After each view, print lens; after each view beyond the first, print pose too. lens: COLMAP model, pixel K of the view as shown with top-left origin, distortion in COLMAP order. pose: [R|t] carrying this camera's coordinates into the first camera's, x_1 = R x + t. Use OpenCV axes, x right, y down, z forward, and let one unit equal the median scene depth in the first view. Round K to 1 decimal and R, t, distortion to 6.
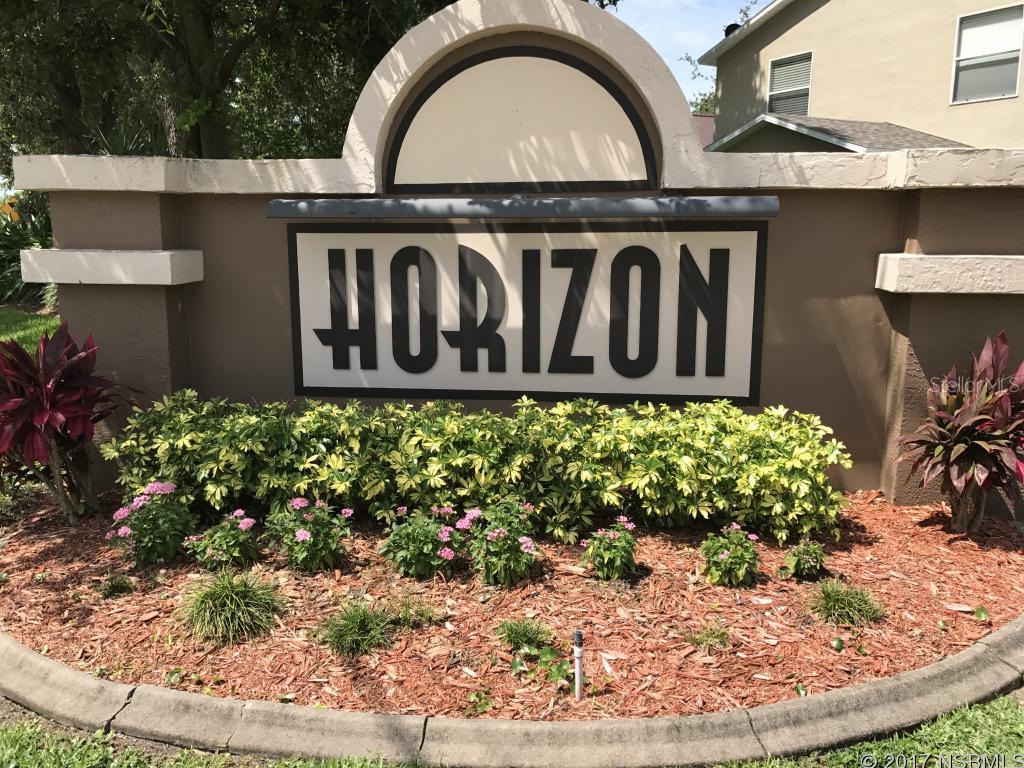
lens RADIAL K [[842.8, 0, 510.7], [0, 842.8, 380.8], [0, 0, 1]] dist [0.005721, 0.007407]
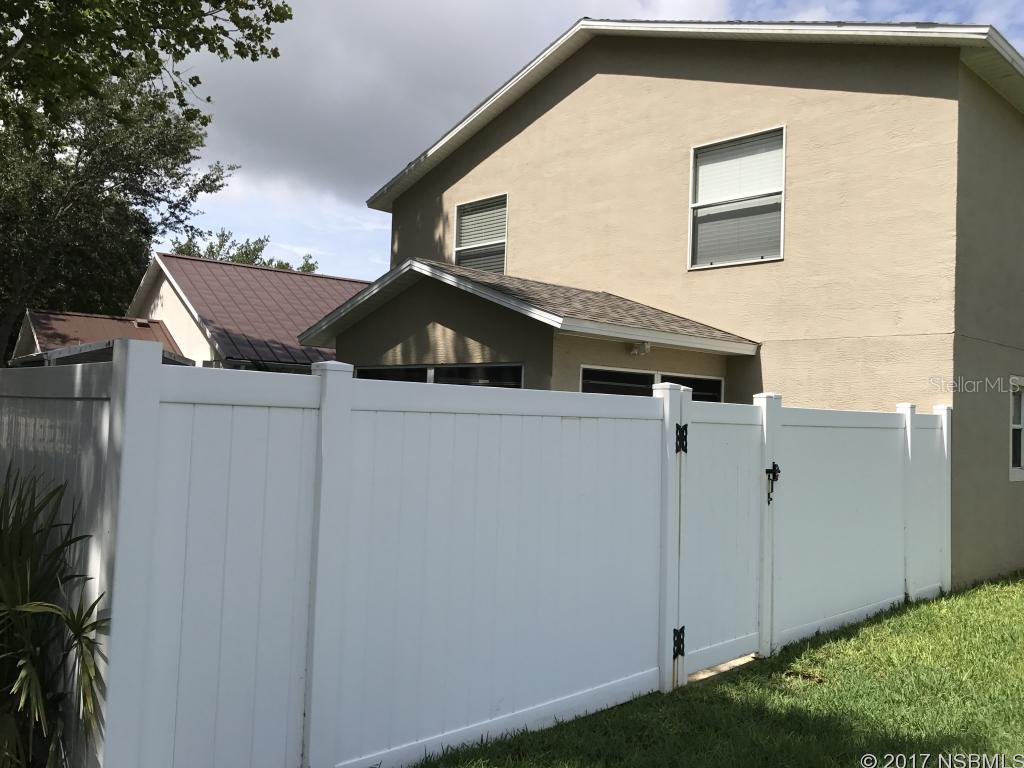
lens RADIAL K [[842.8, 0, 512.8], [0, 842.8, 384.5], [0, 0, 1]] dist [0.005721, 0.007407]
pose [[0.960472, 0.039316, 0.275585, 0.190901], [0.016991, 0.979851, -0.199008, -0.099381], [-0.277856, 0.195824, 0.940451, 0.397996]]
